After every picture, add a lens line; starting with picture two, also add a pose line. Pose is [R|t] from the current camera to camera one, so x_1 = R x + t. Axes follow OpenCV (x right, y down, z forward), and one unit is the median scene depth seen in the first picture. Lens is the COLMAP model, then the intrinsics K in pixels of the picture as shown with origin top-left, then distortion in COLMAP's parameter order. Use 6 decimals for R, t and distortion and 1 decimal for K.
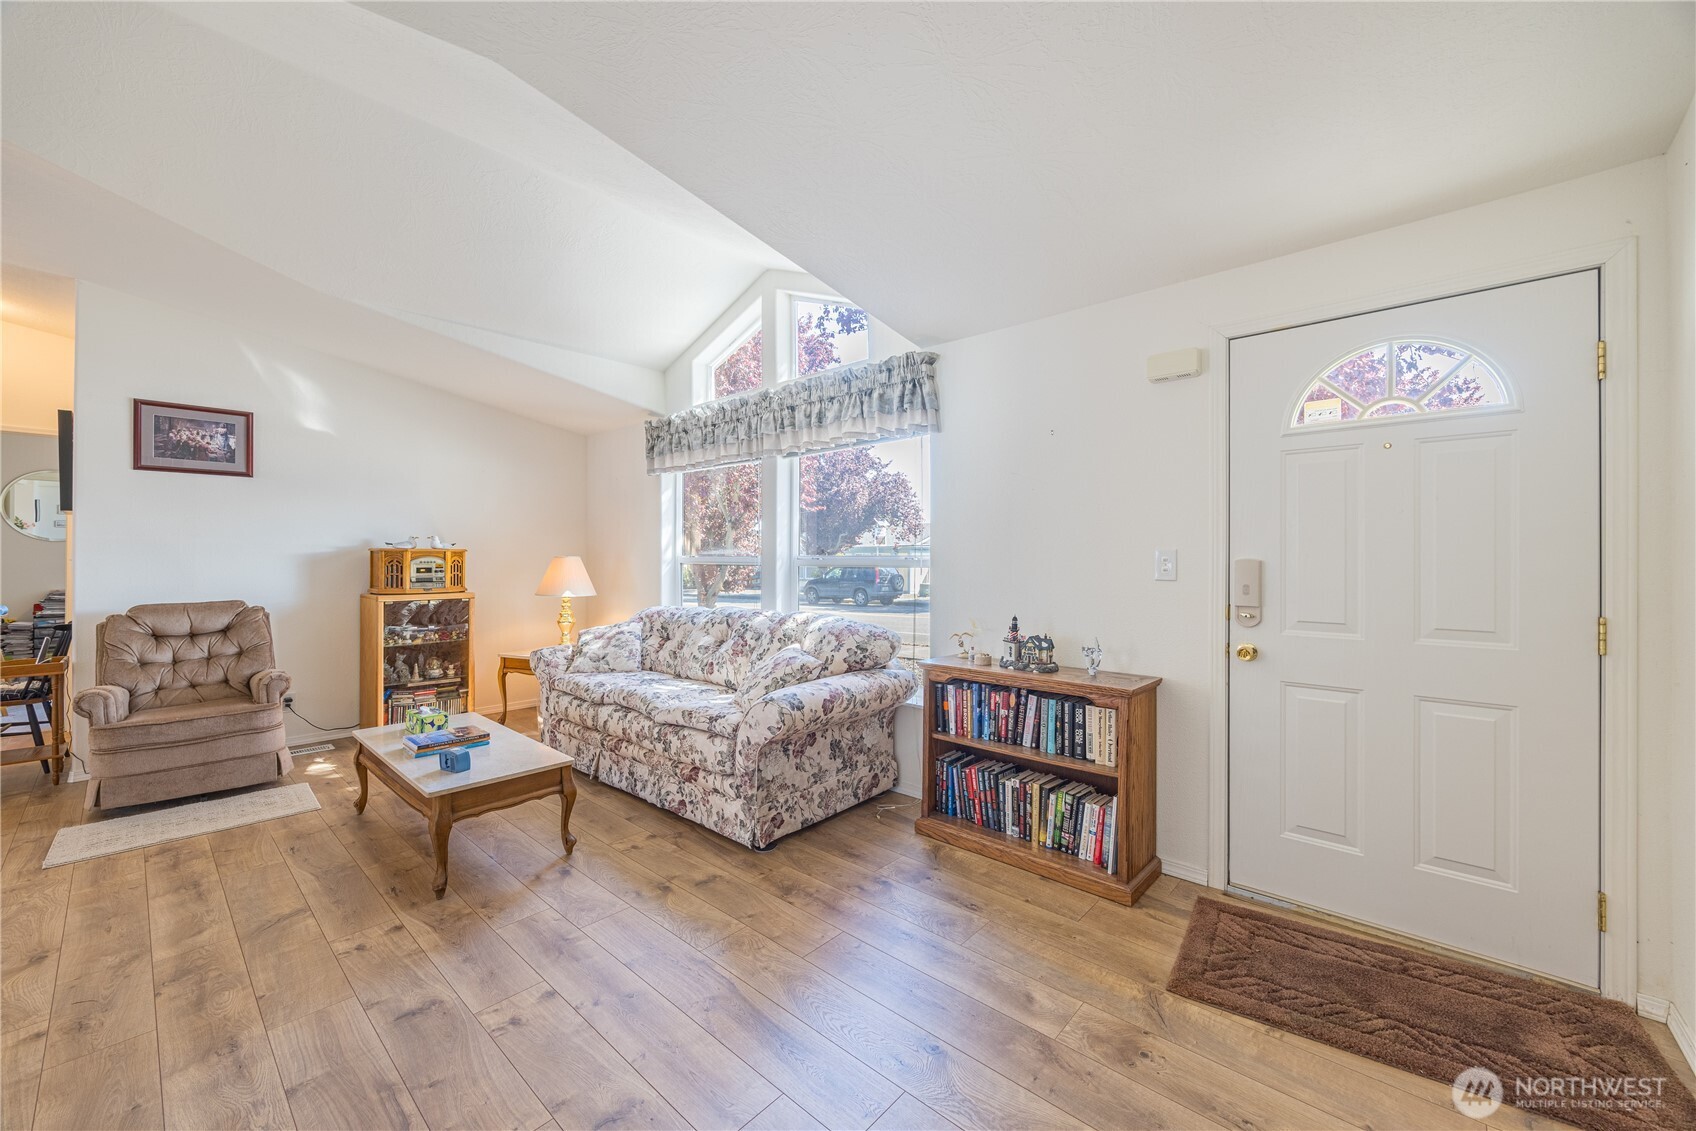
lens RADIAL K [[647.9, 0, 843.0], [0, 647.9, 562.1], [0, 0, 1]] dist [-0.001288, 0.000604]
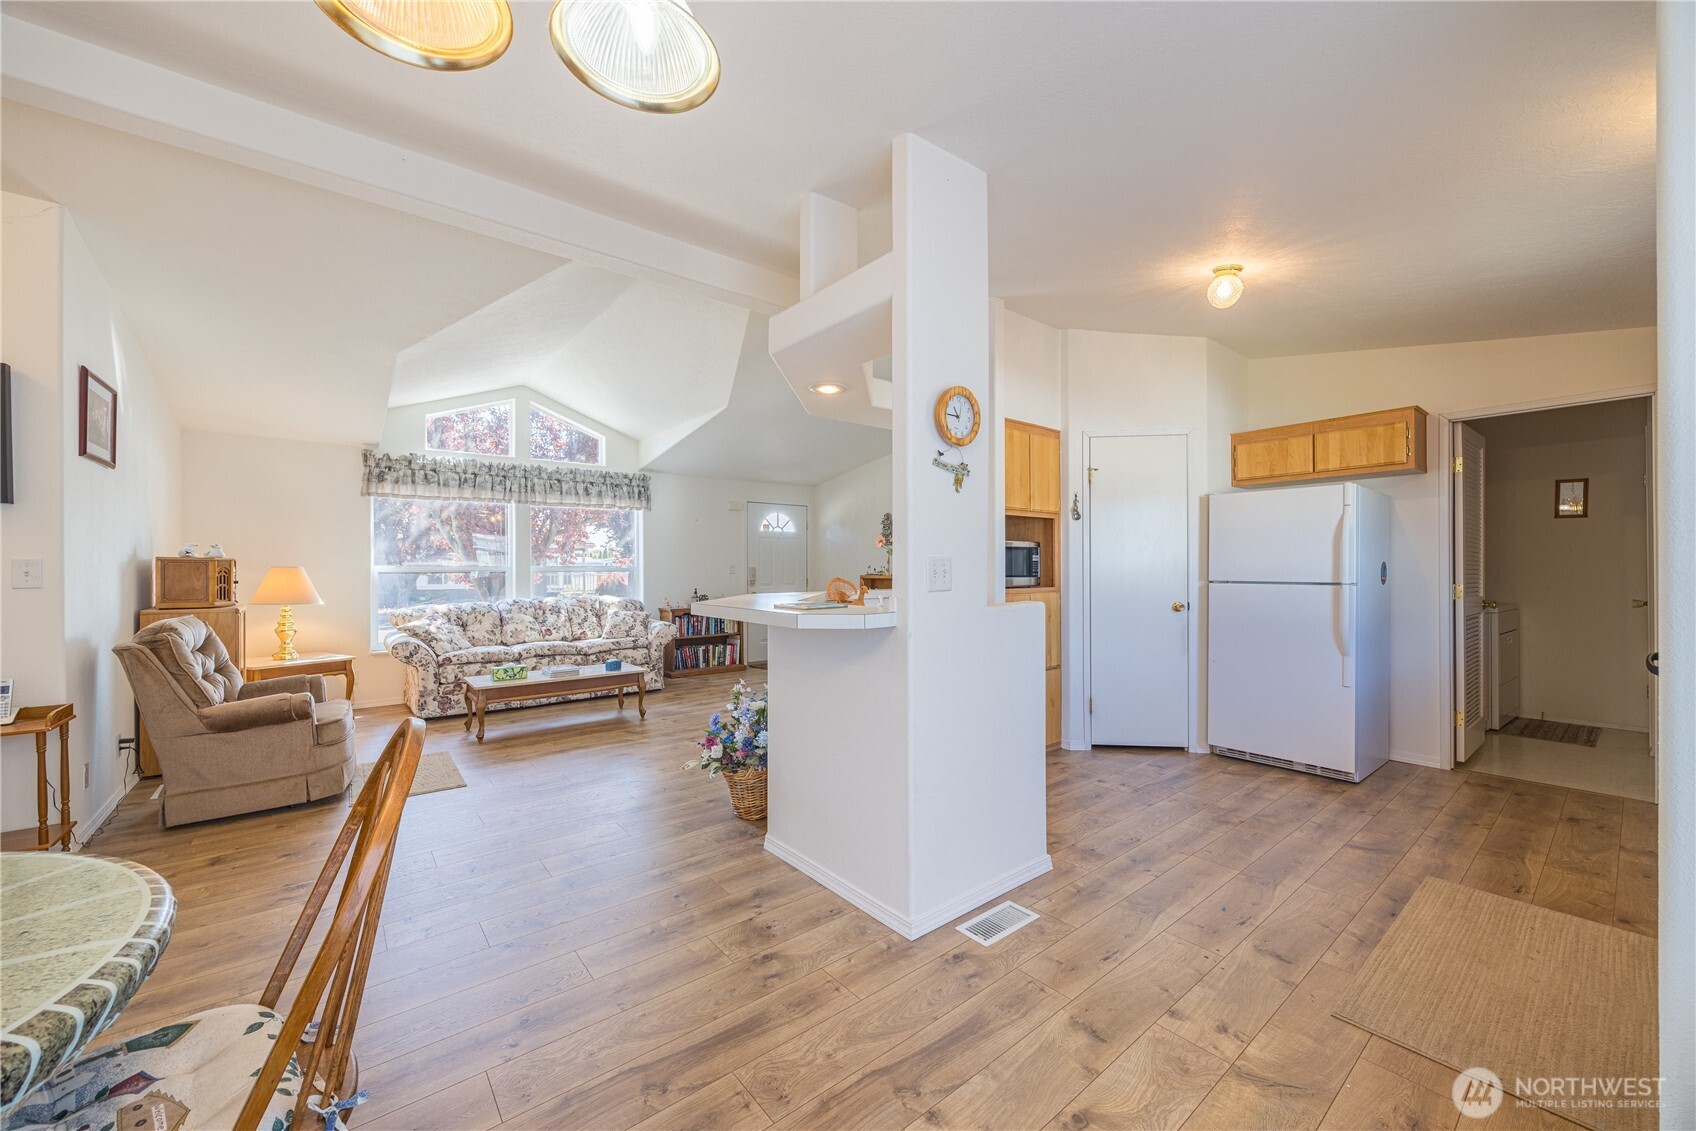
lens RADIAL K [[647.9, 0, 841.0], [0, 647.9, 568.8], [0, 0, 1]] dist [-0.001288, 0.000604]
pose [[0.171273, -0.002333, 0.985221, -1.760024], [0.017499, 0.999847, -0.000674, 0.013884], [-0.985068, 0.017355, 0.171287, -0.040966]]
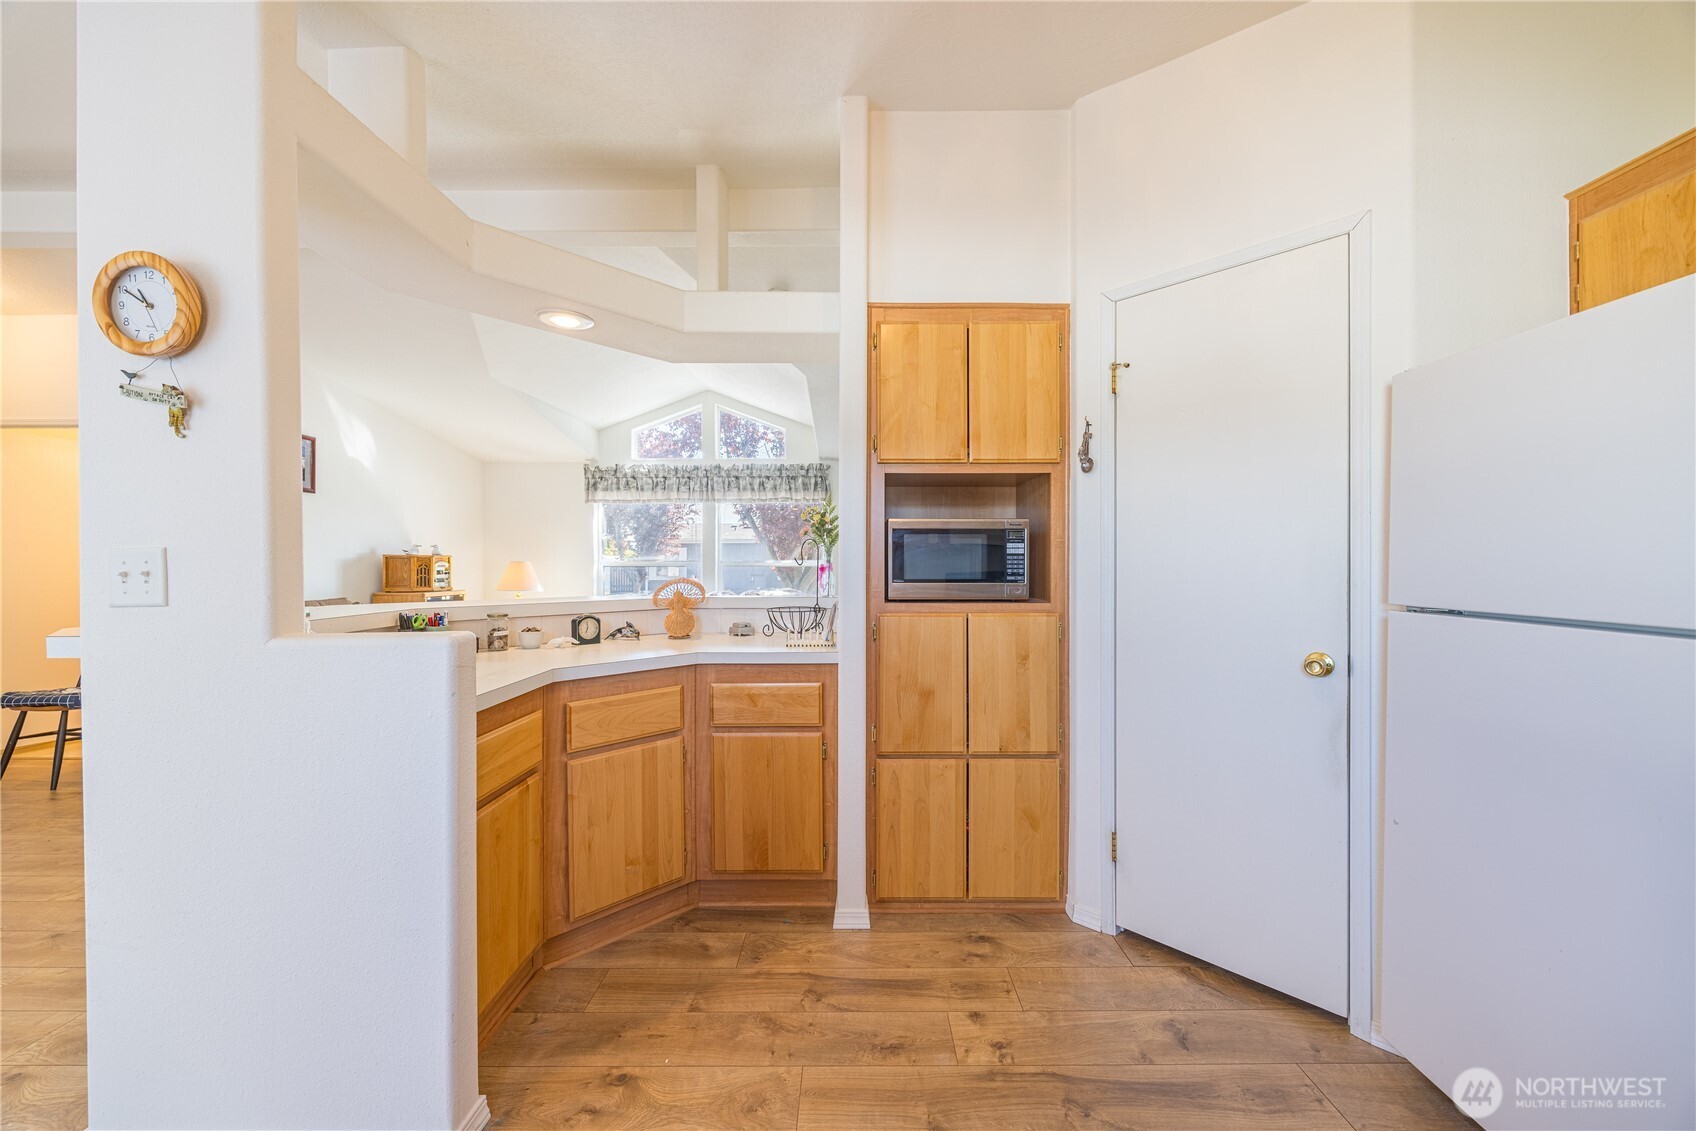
lens RADIAL K [[647.9, 0, 840.3], [0, 647.9, 563.4], [0, 0, 1]] dist [-0.001288, 0.000604]
pose [[0.751083, -0.001205, 0.660206, -1.101326], [0.010102, 0.999902, -0.009667, 0.019404], [-0.660130, 0.013930, 0.751022, -0.550271]]
